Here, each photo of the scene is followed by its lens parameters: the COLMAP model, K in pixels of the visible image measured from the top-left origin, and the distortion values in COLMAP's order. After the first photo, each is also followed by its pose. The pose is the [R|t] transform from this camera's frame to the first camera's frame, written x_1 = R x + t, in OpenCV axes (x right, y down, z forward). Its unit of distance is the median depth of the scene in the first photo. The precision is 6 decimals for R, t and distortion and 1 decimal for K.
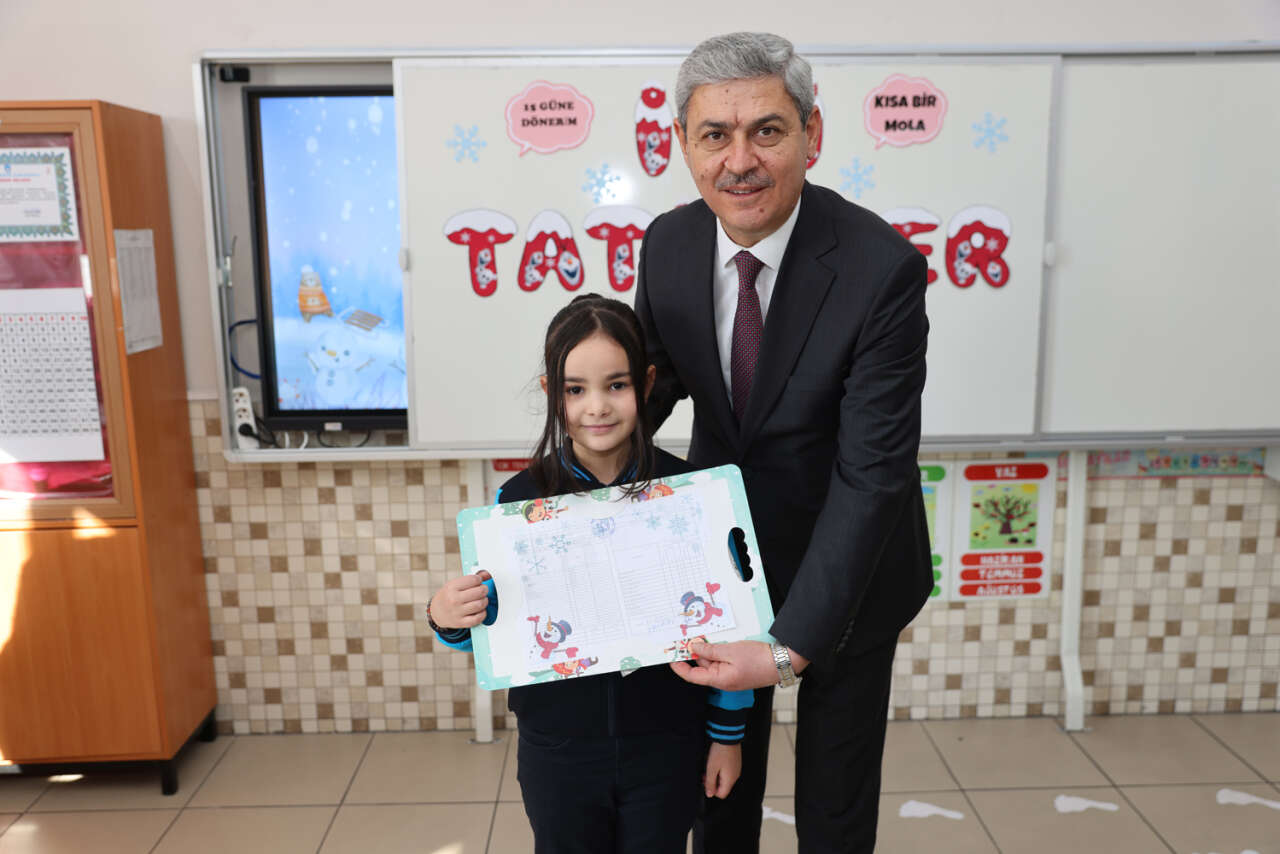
lens RADIAL K [[1068.9, 0, 642.0], [0, 1068.9, 429.1], [0, 0, 1]] dist [-0.009411, 0.002601]
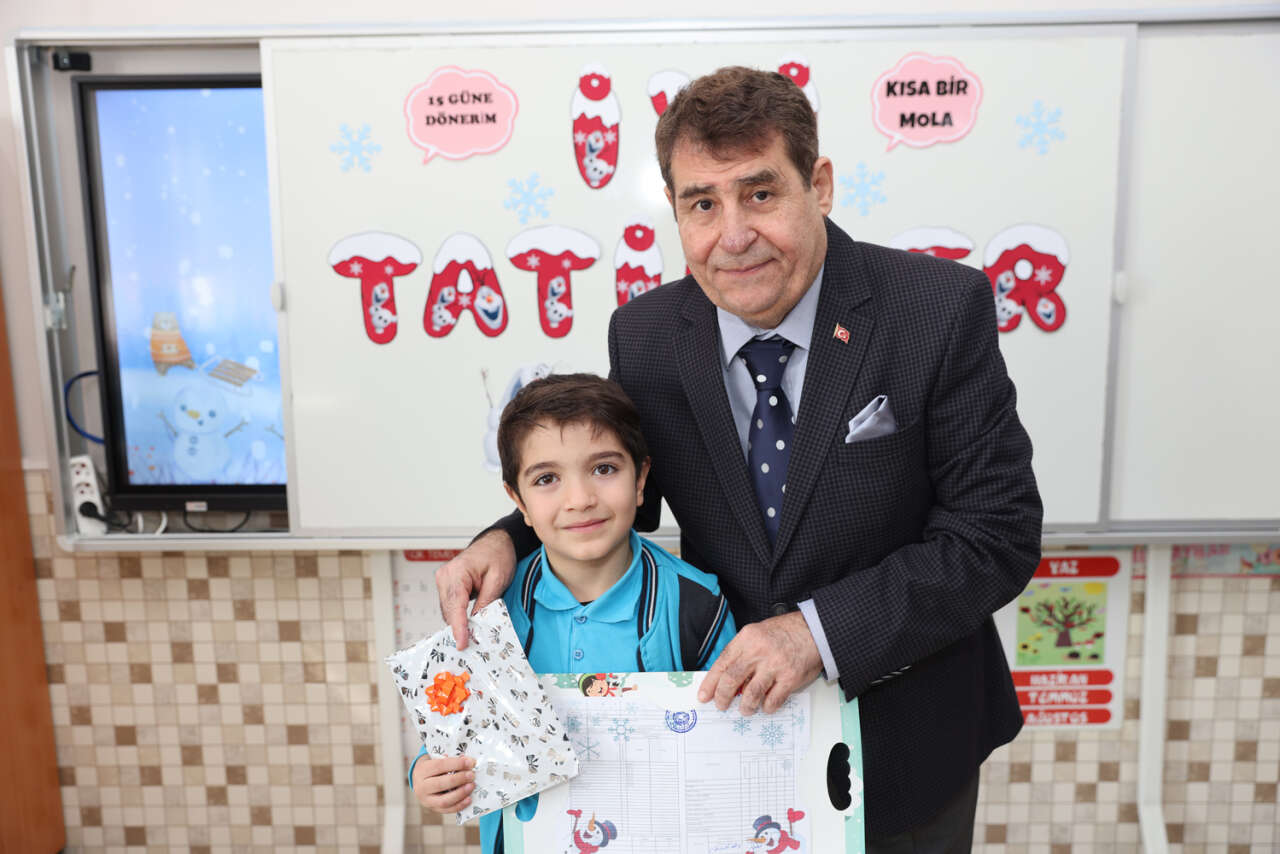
lens RADIAL K [[1152.7, 0, 648.5], [0, 1152.7, 435.3], [0, 0, 1]] dist [-0.012795, 0.057819]
pose [[0.998972, 0.004097, -0.045145, 0.083730], [-0.004222, 0.999987, -0.002679, -0.054677], [0.045133, 0.002867, 0.998977, 0.165933]]
